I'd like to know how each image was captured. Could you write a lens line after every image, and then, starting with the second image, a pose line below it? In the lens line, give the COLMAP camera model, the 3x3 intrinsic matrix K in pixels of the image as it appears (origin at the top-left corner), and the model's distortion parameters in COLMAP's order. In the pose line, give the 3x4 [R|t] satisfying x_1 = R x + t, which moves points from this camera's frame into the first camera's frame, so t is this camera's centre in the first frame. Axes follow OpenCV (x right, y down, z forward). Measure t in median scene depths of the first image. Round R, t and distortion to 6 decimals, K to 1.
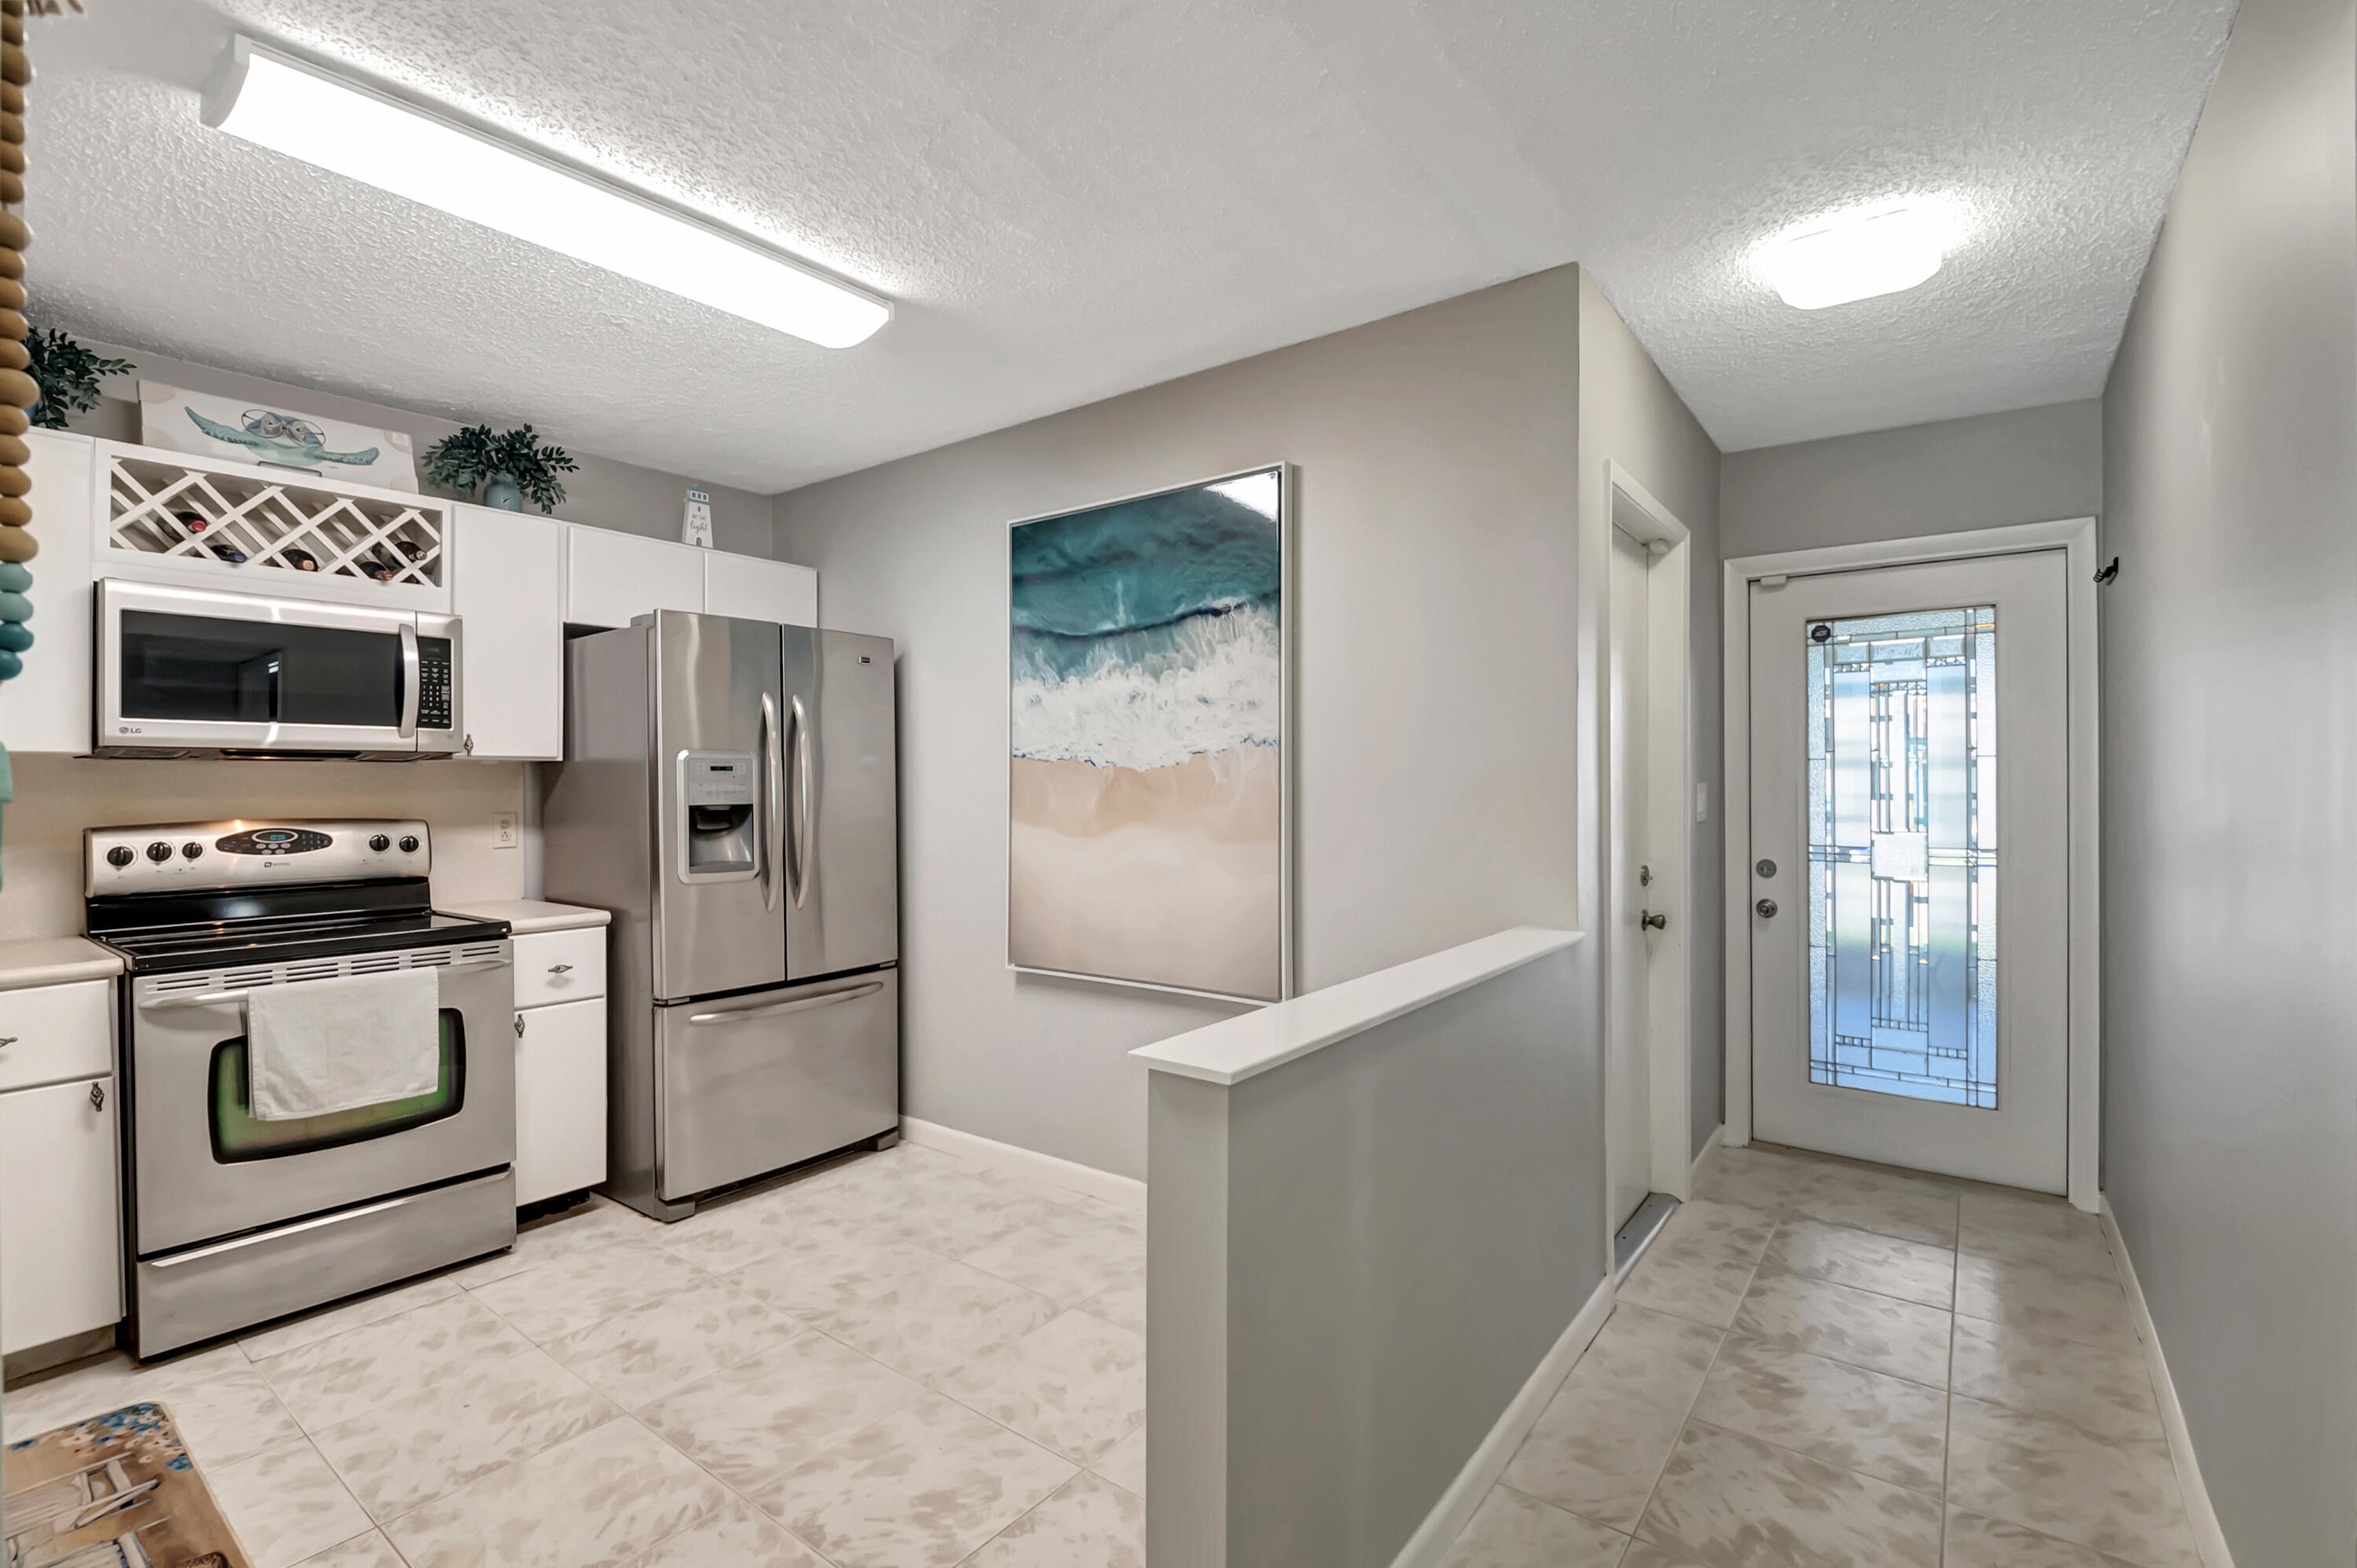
lens RADIAL K [[1069.9, 0, 1201.2], [0, 1069.9, 771.9], [0, 0, 1]] dist [-0.011792, -0.007316]
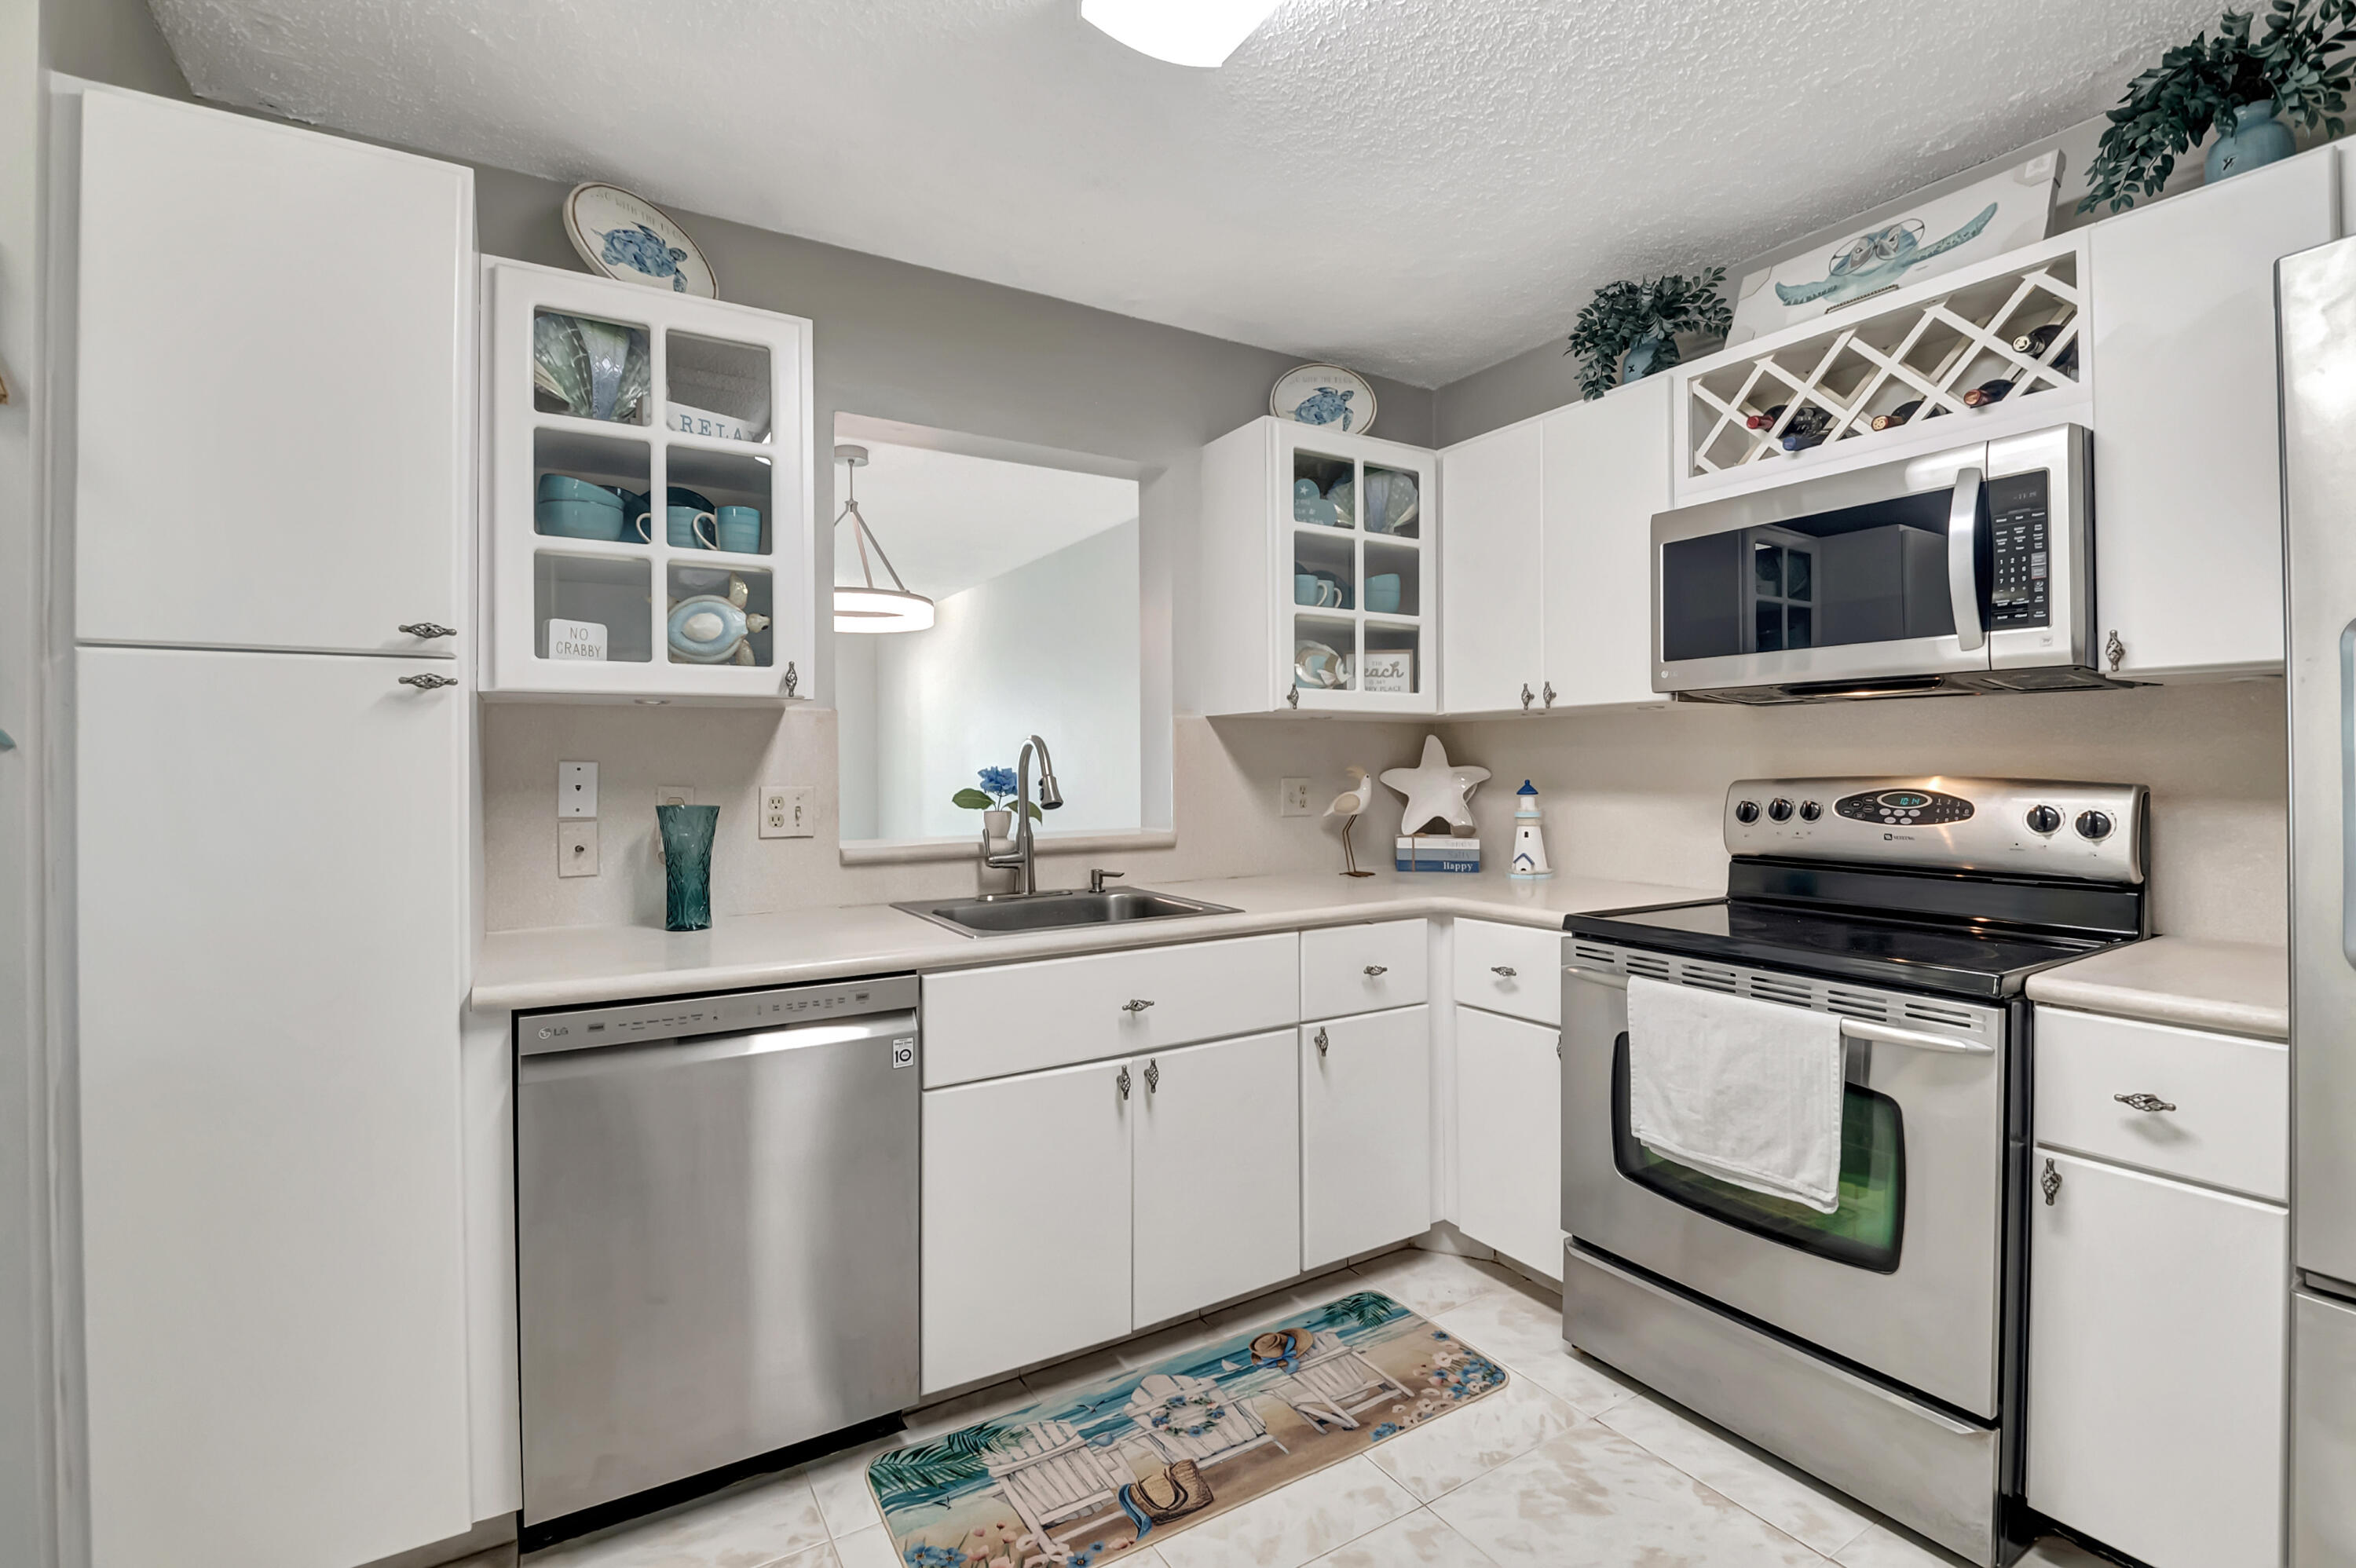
lens RADIAL K [[1069.4, 0, 1171.5], [0, 1069.4, 762.8], [0, 0, 1]] dist [-0.011792, -0.007316]
pose [[-0.374418, 0.010192, -0.927204, 0.002048], [0.020710, 0.999782, 0.002627, 0.021760], [0.927029, -0.018219, -0.374548, 0.769899]]
